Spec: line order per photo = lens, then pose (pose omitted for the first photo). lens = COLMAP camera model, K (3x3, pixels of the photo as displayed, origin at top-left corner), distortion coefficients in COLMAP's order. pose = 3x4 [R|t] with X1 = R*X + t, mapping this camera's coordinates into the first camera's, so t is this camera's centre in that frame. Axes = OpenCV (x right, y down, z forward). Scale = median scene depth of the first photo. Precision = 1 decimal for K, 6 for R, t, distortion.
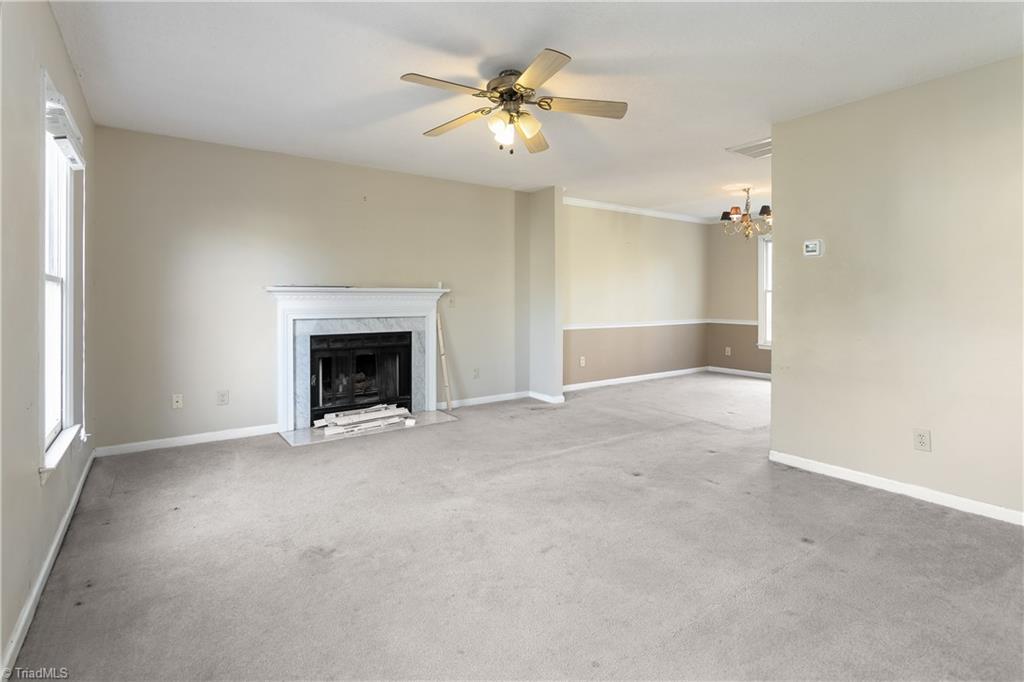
lens RADIAL K [[502.7, 0, 509.9], [0, 502.7, 296.5], [0, 0, 1]] dist [0.001936, 0.000209]
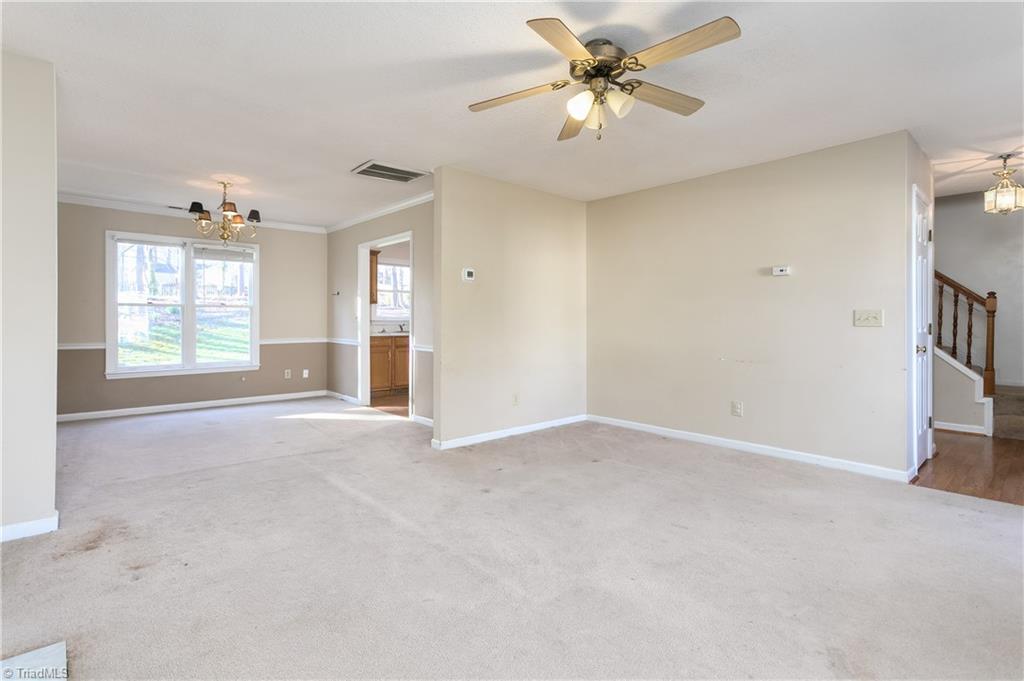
lens RADIAL K [[489.9, 0, 512.0], [0, 489.9, 321.0], [0, 0, 1]] dist [0.000552, 0.000241]
pose [[-0.116138, -0.004257, 0.993224, -0.312955], [-0.006310, 0.999974, 0.003548, 0.009081], [-0.993213, -0.005856, -0.116161, 0.477770]]
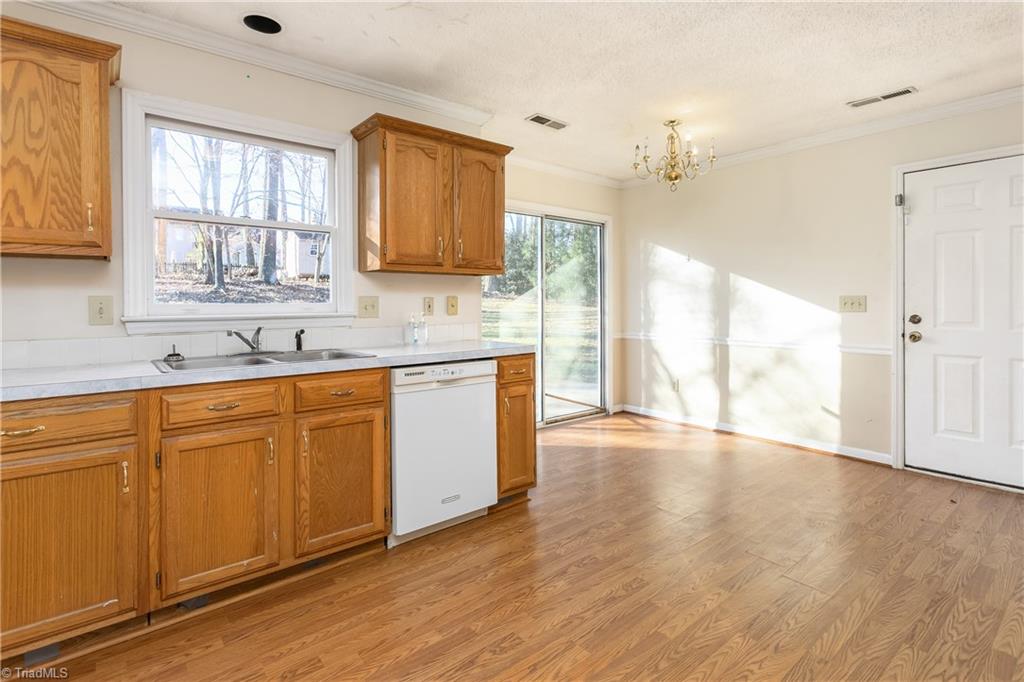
lens RADIAL K [[494.5, 0, 508.5], [0, 494.5, 305.4], [0, 0, 1]] dist [0.000019, 0.000158]
pose [[-0.061837, -0.011502, 0.998020, 0.439313], [0.001849, 0.999931, 0.011639, 0.002922], [-0.998085, 0.002565, -0.061811, 0.445742]]
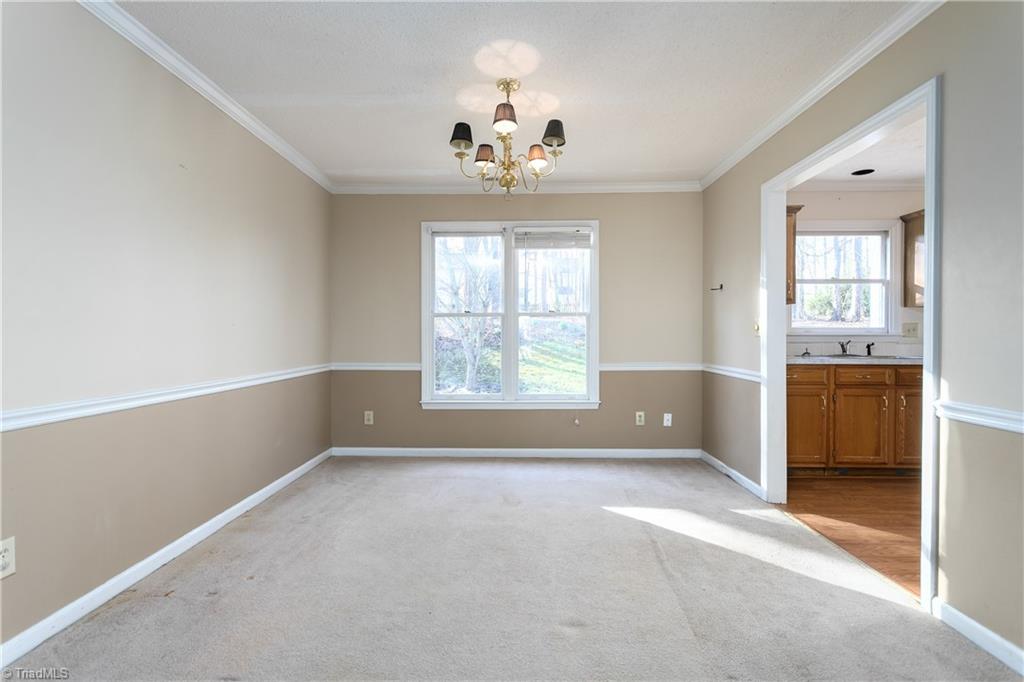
lens RADIAL K [[478.6, 0, 512.0], [0, 478.6, 341.0], [0, 0, 1]] dist [0.001167, 0.000170]
pose [[0.595942, -0.012205, 0.802935, 0.095560], [-0.000468, 0.999879, 0.015546, 0.012560], [-0.803027, -0.009640, 0.595864, 0.569891]]
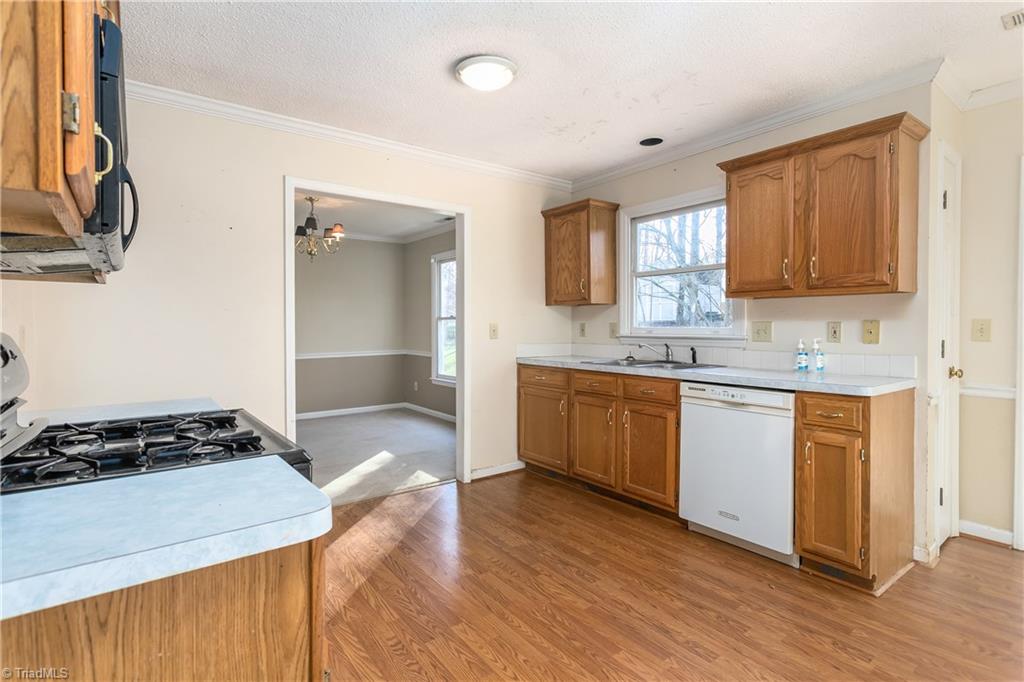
lens RADIAL K [[496.1, 0, 504.7], [0, 496.1, 332.7], [0, 0, 1]] dist [0.000418, 0.000298]
pose [[0.999742, -0.007528, 0.021414, 0.605474], [0.007181, 0.999842, 0.016244, 0.001117], [-0.021533, -0.016086, 0.999639, 0.123900]]
